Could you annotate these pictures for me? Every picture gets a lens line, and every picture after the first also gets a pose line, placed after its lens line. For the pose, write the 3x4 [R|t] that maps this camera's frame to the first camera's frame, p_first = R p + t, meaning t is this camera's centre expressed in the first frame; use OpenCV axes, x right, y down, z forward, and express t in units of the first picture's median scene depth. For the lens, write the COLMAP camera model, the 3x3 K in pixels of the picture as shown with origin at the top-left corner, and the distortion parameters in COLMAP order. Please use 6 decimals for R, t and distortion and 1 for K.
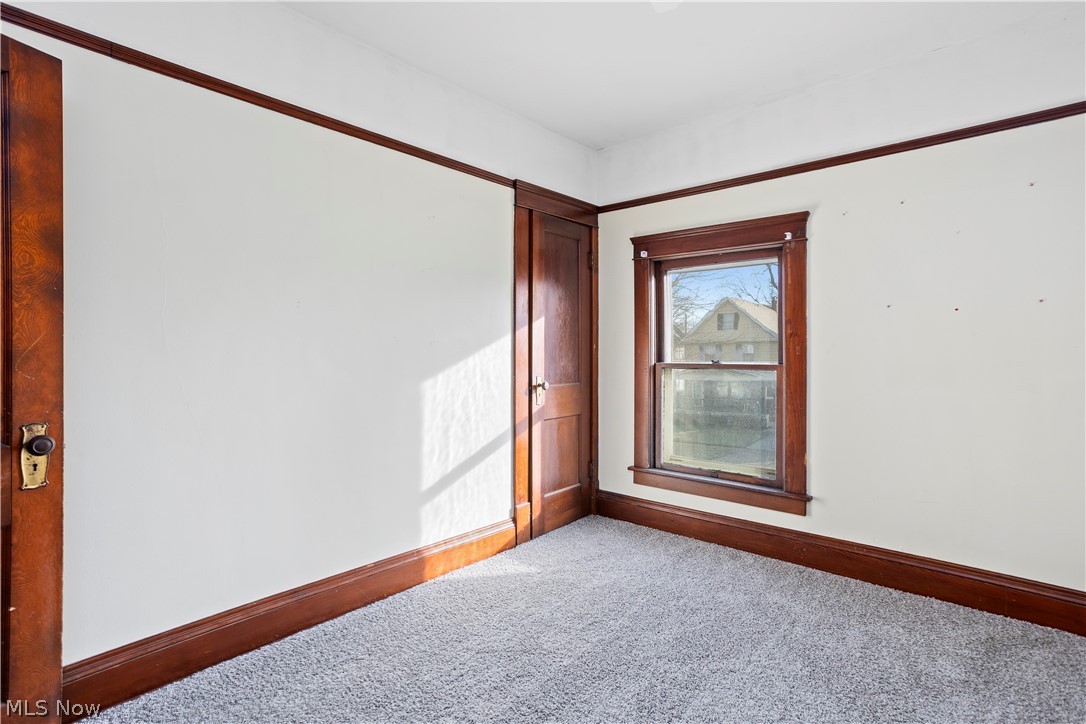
lens RADIAL K [[525.1, 0, 541.7], [0, 525.1, 360.7], [0, 0, 1]] dist [-0.053212, 0.032452]
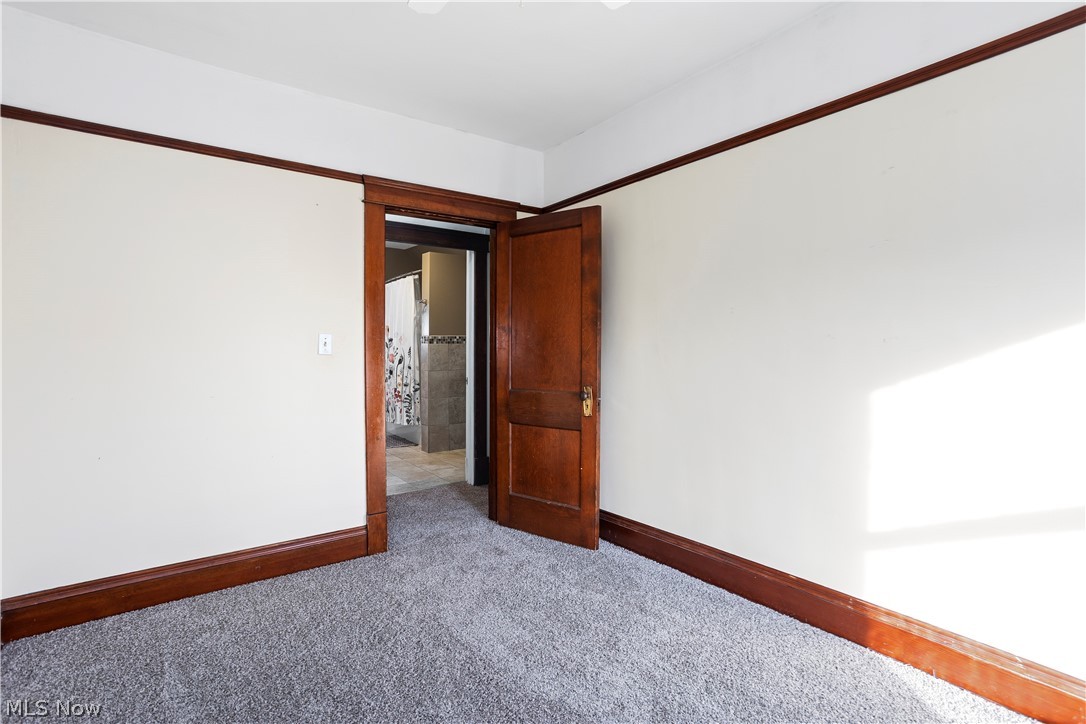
lens RADIAL K [[525.1, 0, 541.7], [0, 525.1, 360.7], [0, 0, 1]] dist [-0.053212, 0.032452]
pose [[-0.209051, 0.022671, -0.977642, 0.985330], [-0.013178, 0.999575, 0.025997, -0.026709], [0.977816, 0.018318, -0.208664, 1.081557]]
